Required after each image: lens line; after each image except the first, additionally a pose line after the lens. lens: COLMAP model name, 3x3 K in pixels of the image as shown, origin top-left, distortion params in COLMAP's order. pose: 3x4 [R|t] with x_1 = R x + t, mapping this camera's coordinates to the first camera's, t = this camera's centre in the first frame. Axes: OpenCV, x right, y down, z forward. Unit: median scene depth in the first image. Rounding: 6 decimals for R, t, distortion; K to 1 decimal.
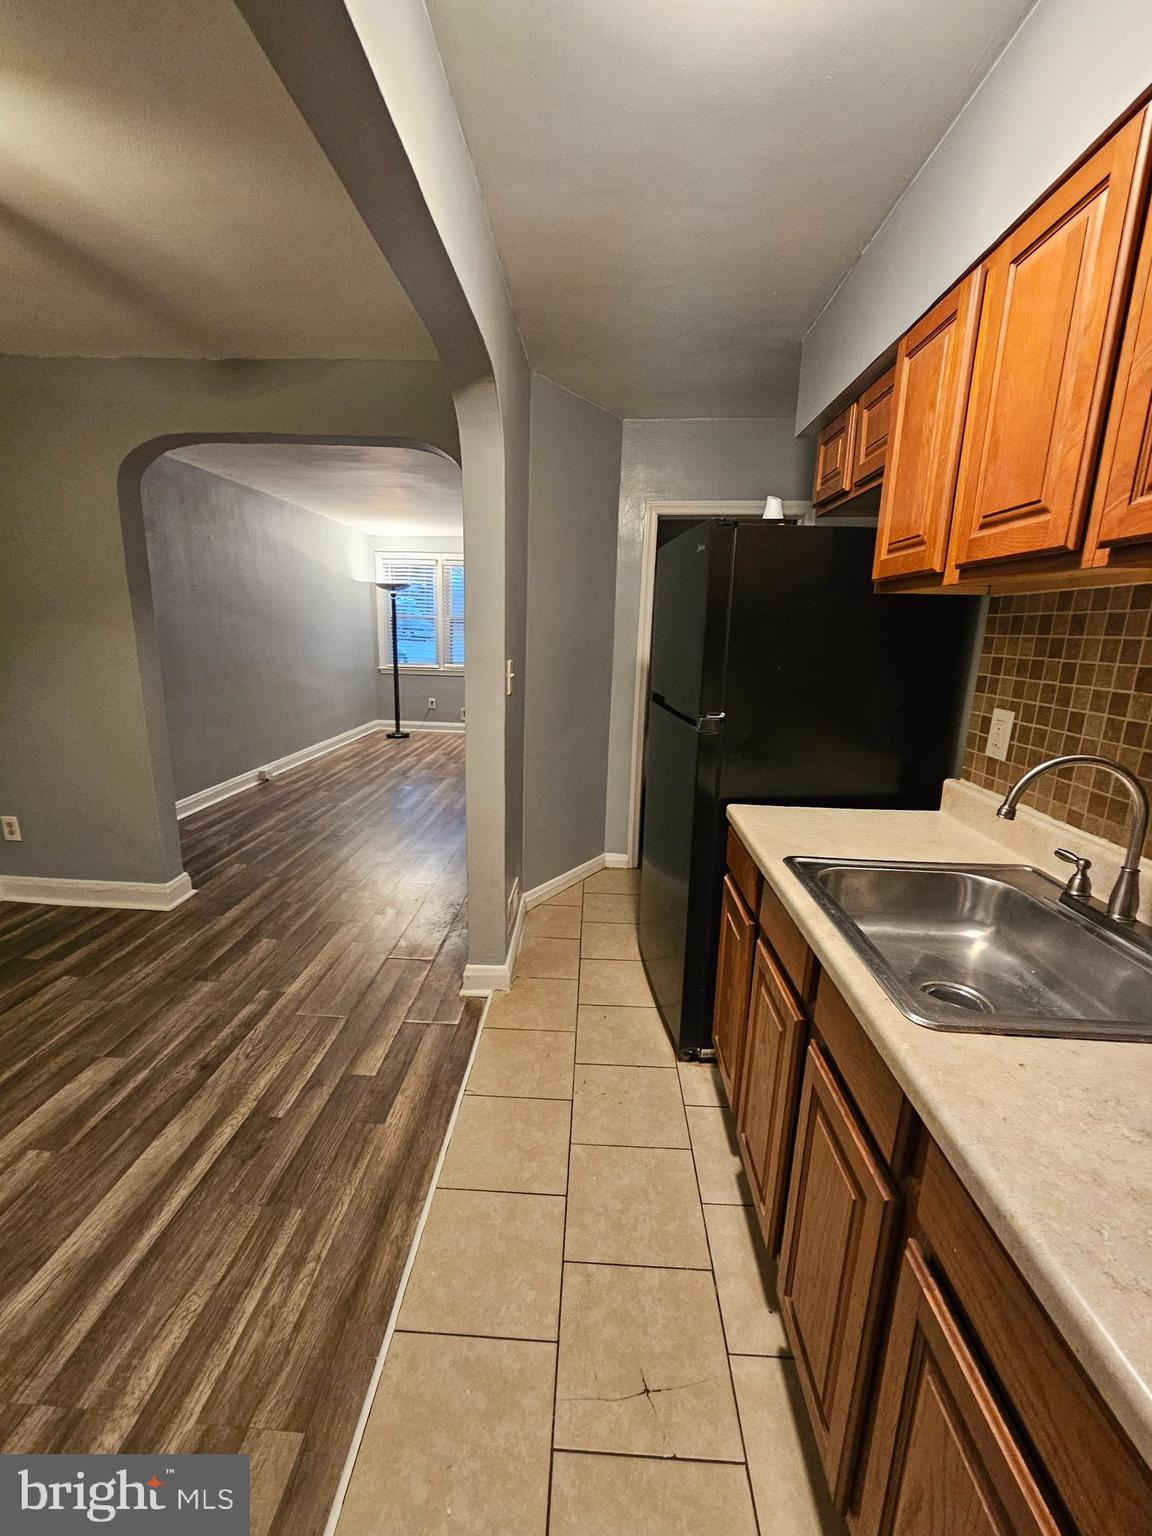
lens RADIAL K [[629.2, 0, 570.6], [0, 629.2, 770.0], [0, 0, 1]] dist [-0.003941, 0.000581]
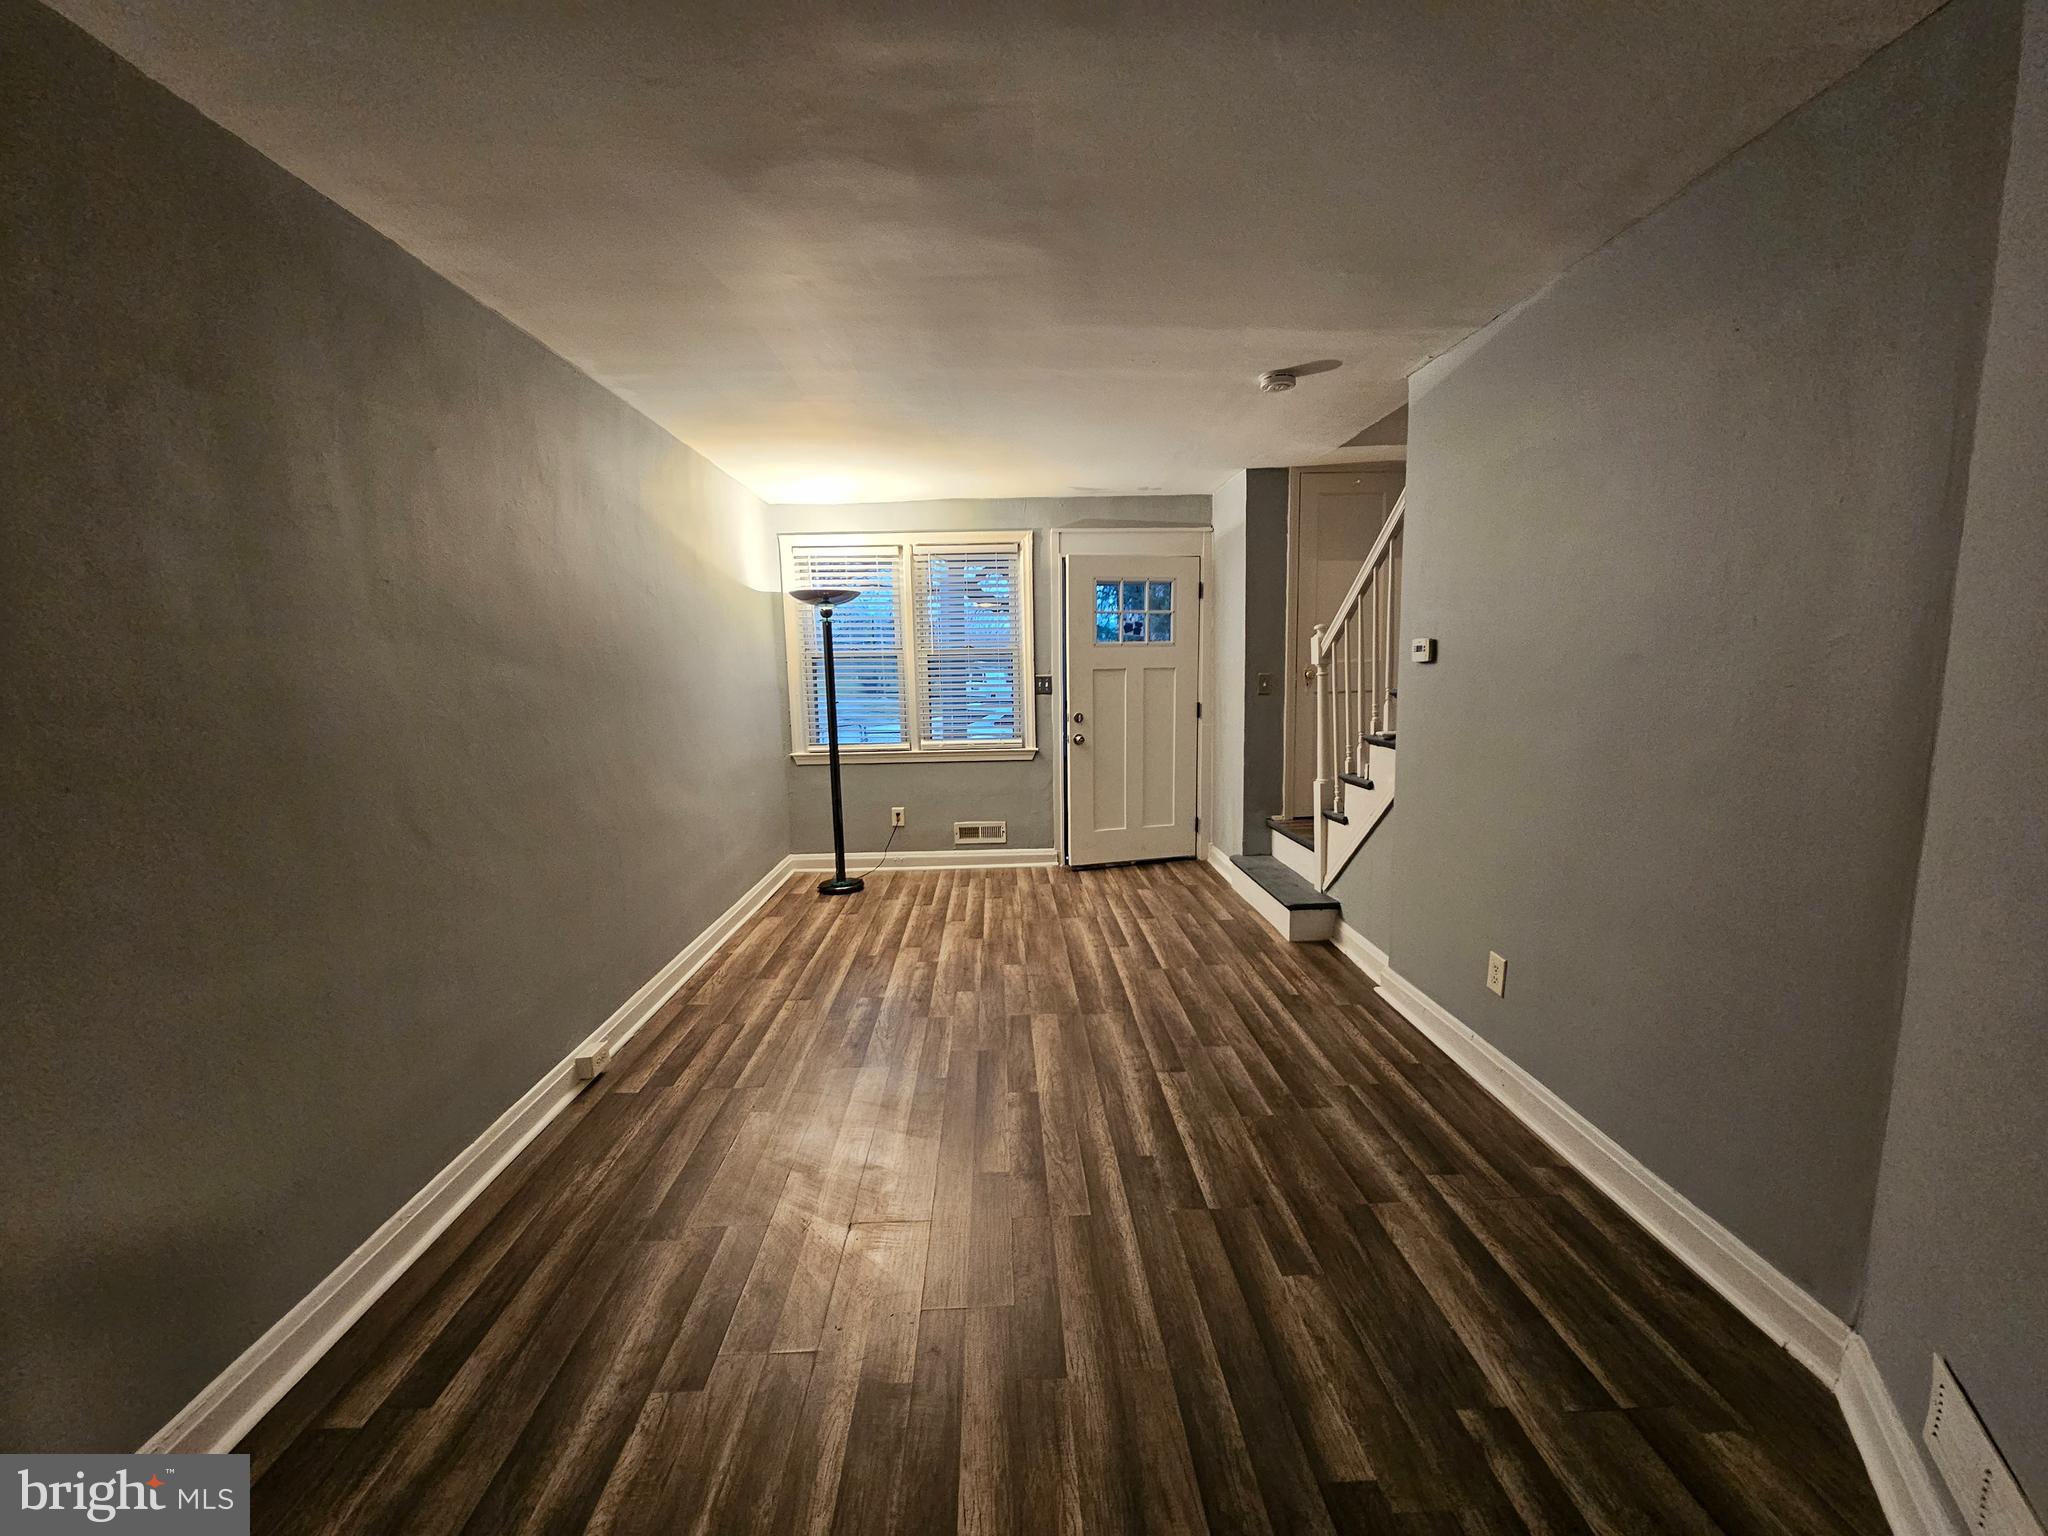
lens RADIAL K [[839.0, 0, 1024.8], [0, 839.0, 777.0], [0, 0, 1]] dist [-0.003941, 0.000581]
pose [[0.995181, -0.060569, 0.077116, -0.778890], [0.067276, 0.993883, -0.087581, -0.332559], [-0.071339, 0.092347, 0.993168, 1.409767]]
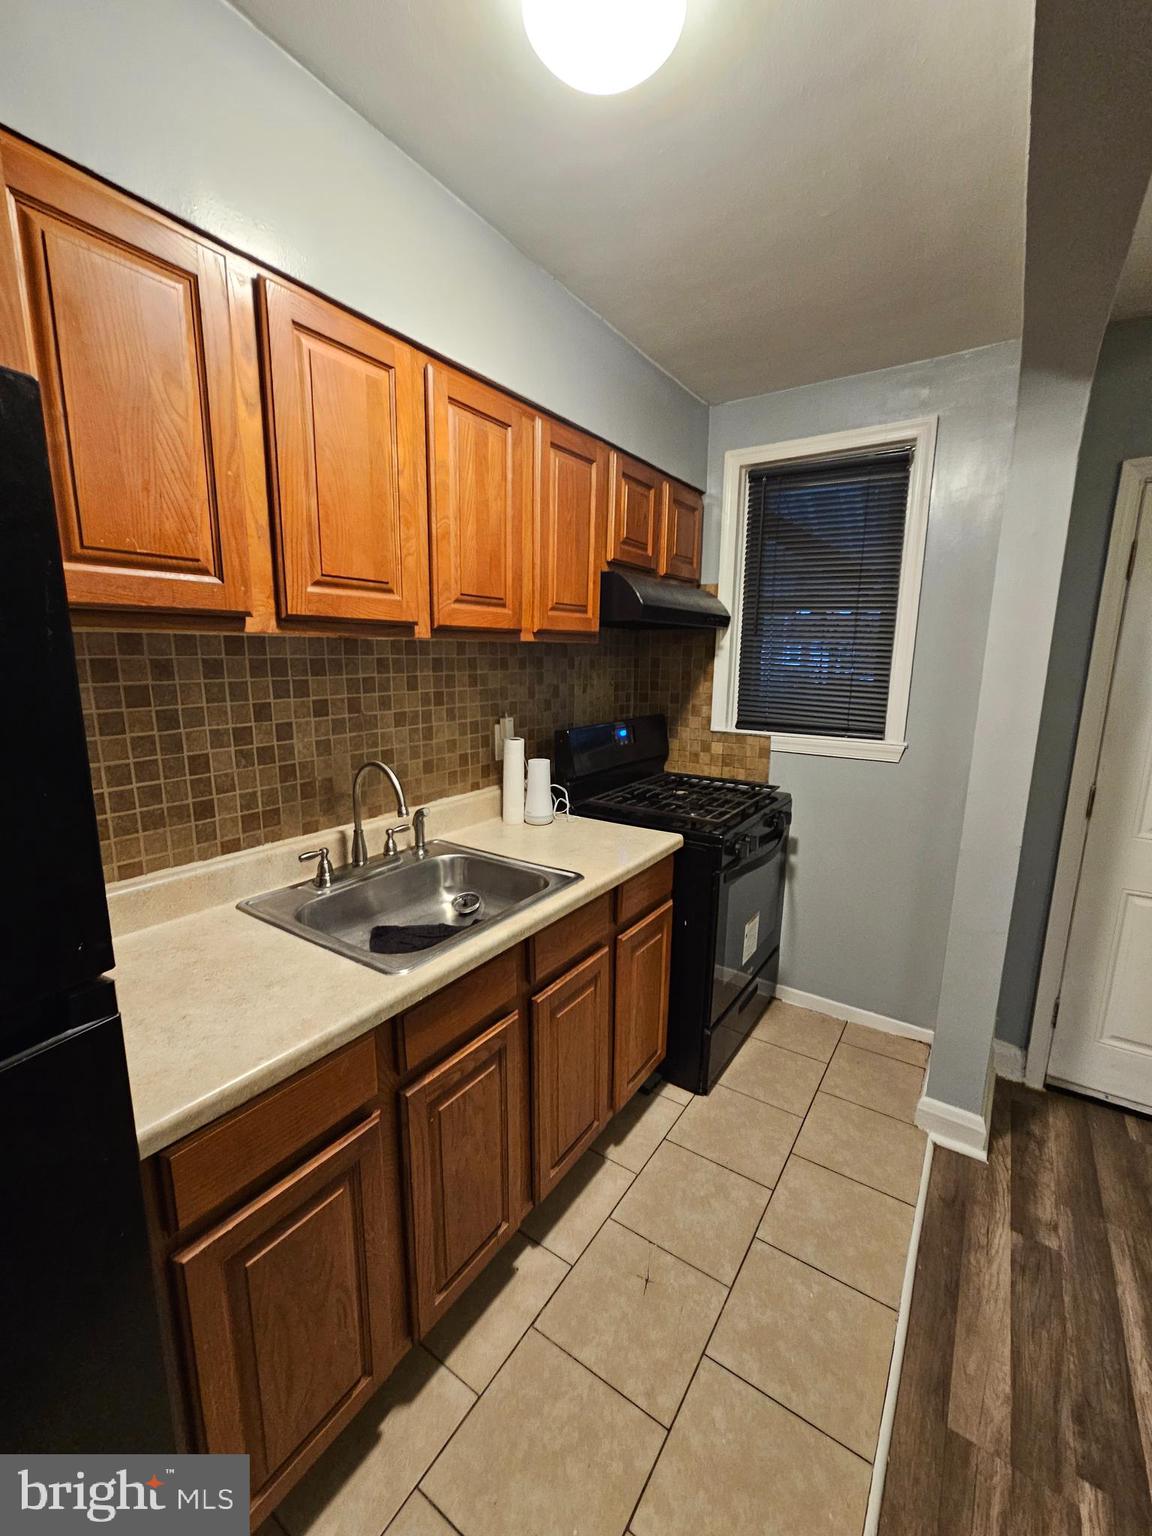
lens RADIAL K [[631.4, 0, 563.5], [0, 631.4, 771.5], [0, 0, 1]] dist [-0.002250, -0.000277]
pose [[-0.849226, -0.130924, 0.511540, -0.168411], [0.086389, 0.921270, 0.379208, -0.305099], [-0.520914, 0.366225, -0.771056, 1.128115]]
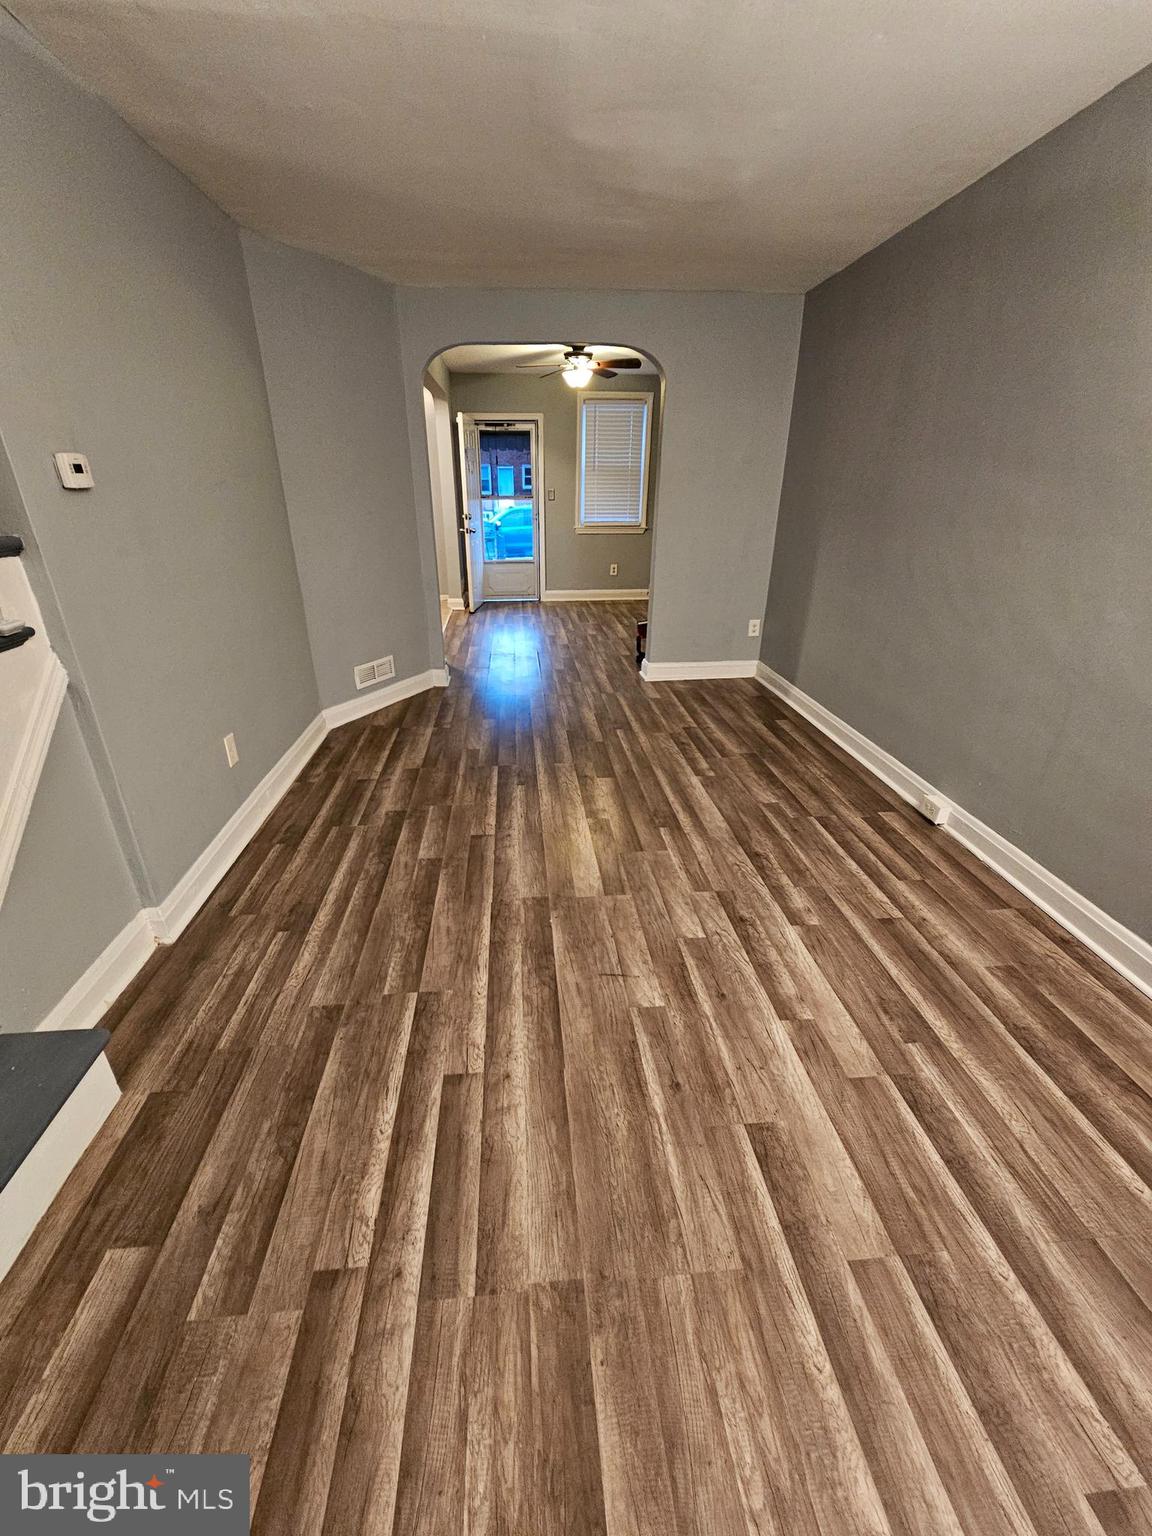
lens RADIAL K [[629.2, 0, 570.6], [0, 629.2, 770.0], [0, 0, 1]] dist [-0.003941, 0.000581]
pose [[-0.990220, 0.033187, -0.135509, -0.413649], [-0.056262, 0.793823, 0.605541, -0.958969], [0.127666, 0.607243, -0.784192, 4.205079]]
